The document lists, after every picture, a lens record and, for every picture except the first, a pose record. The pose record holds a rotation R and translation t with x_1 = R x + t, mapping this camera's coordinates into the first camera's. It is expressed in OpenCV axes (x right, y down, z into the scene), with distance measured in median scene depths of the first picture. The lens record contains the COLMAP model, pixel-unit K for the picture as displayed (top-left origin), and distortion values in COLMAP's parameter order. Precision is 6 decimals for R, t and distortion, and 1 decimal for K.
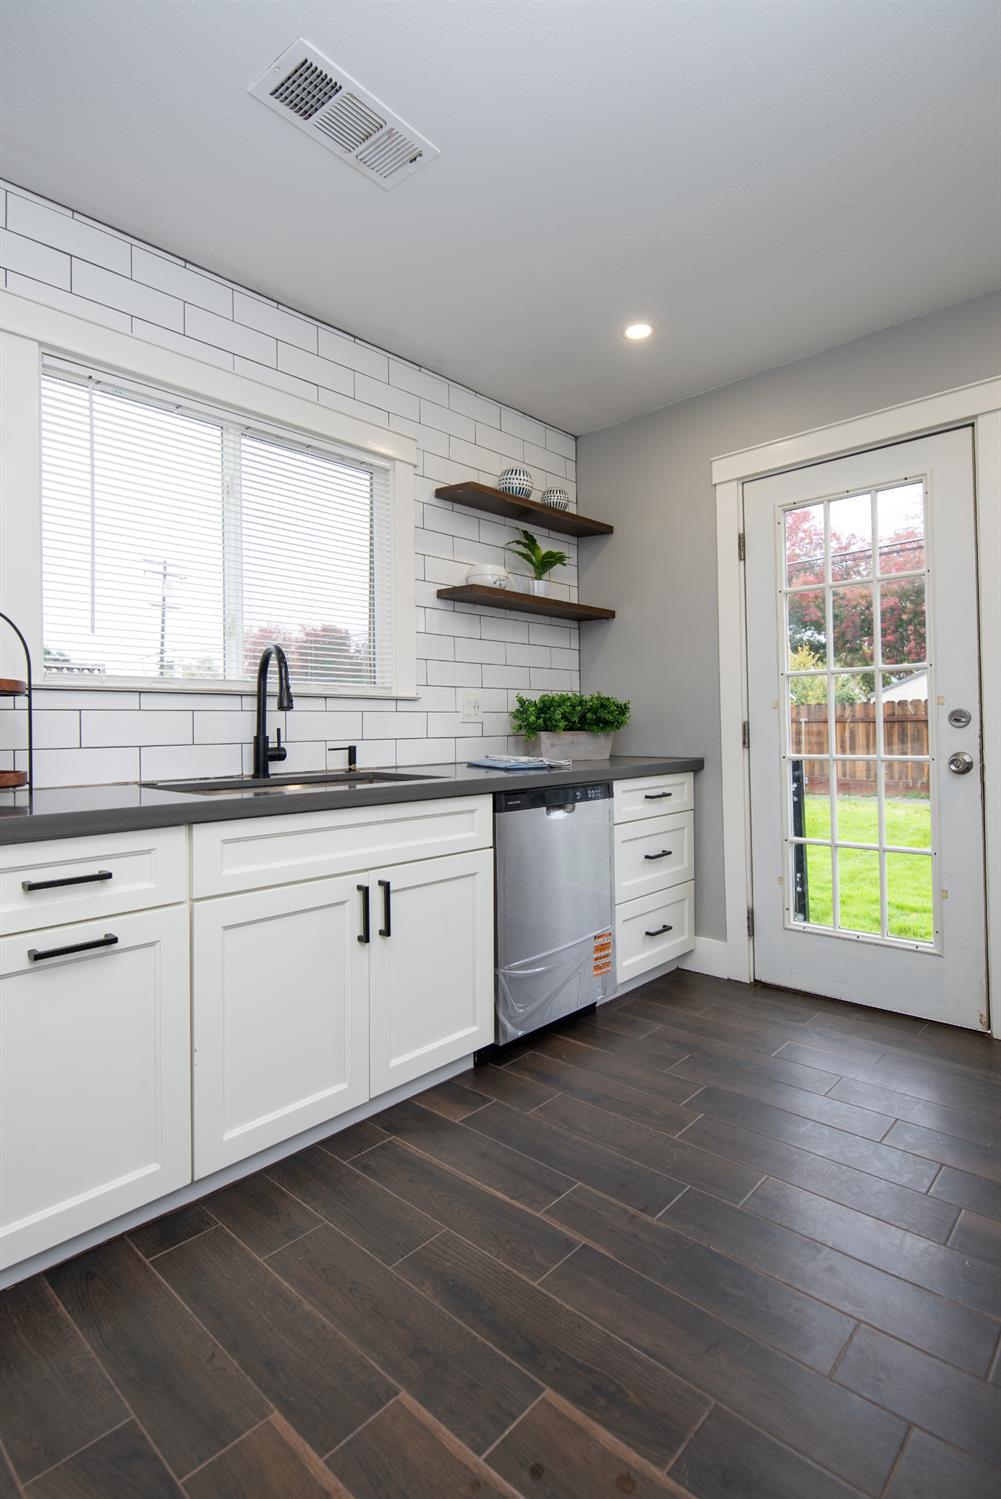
lens RADIAL K [[748.0, 0, 499.0], [0, 748.0, 734.4], [0, 0, 1]] dist [0.001637, -0.001486]
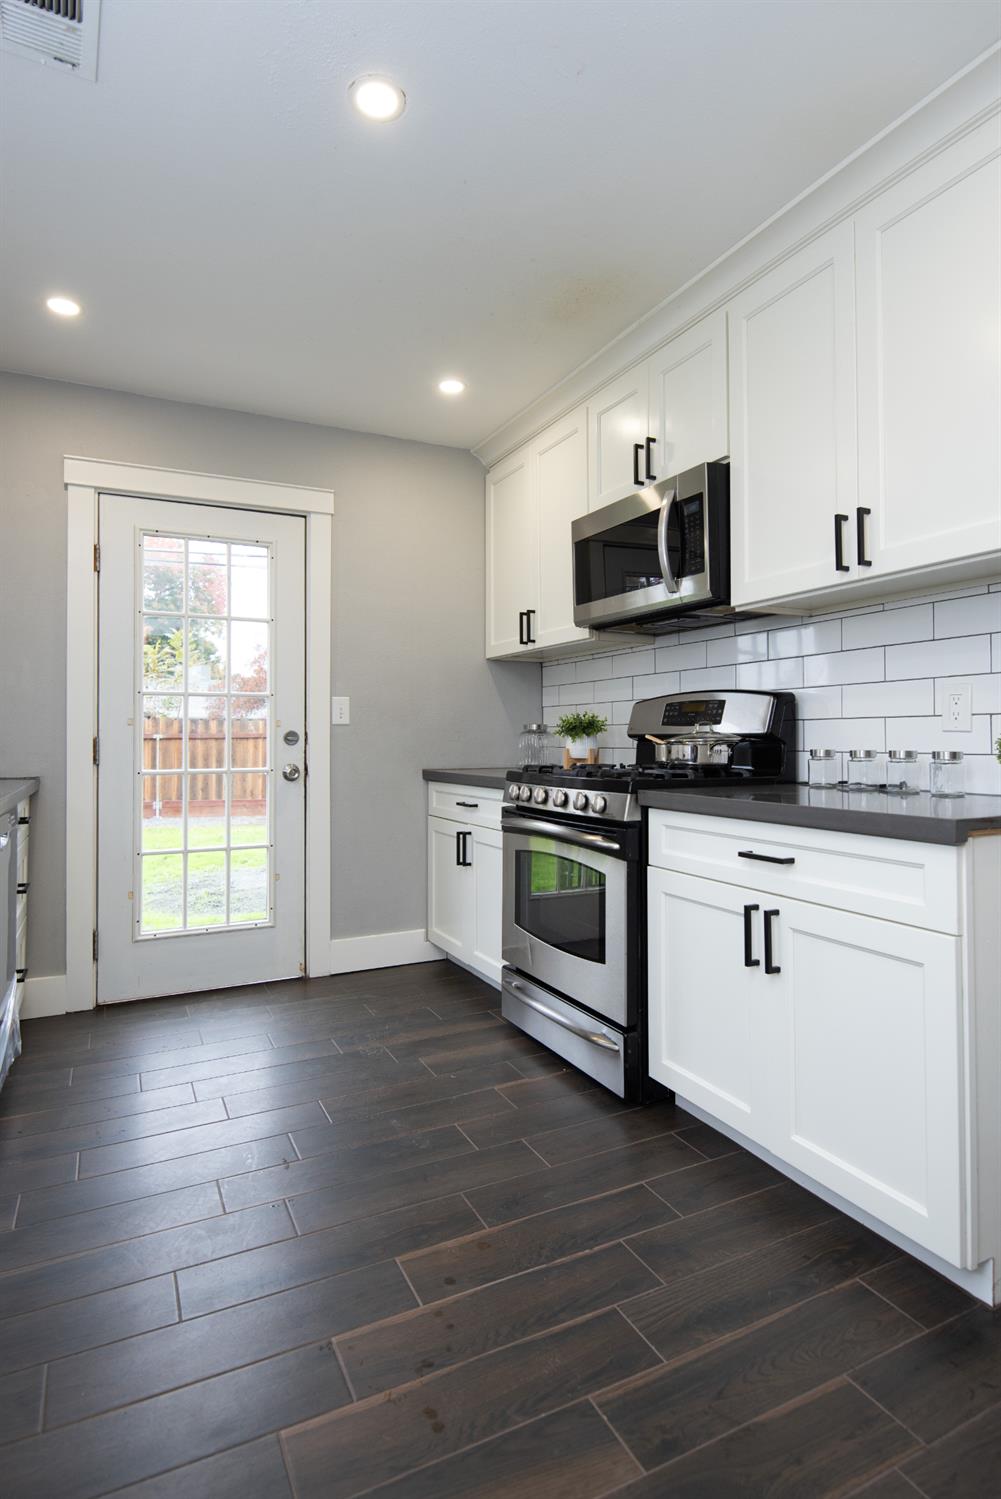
lens RADIAL K [[810.9, 0, 501.3], [0, 810.9, 746.2], [0, 0, 1]] dist [0.007862, 0.000455]
pose [[0.354205, 0.010107, 0.935113, -0.535401], [0.008451, 0.999866, -0.014008, 0.015050], [-0.935130, 0.012864, 0.354072, 0.154959]]
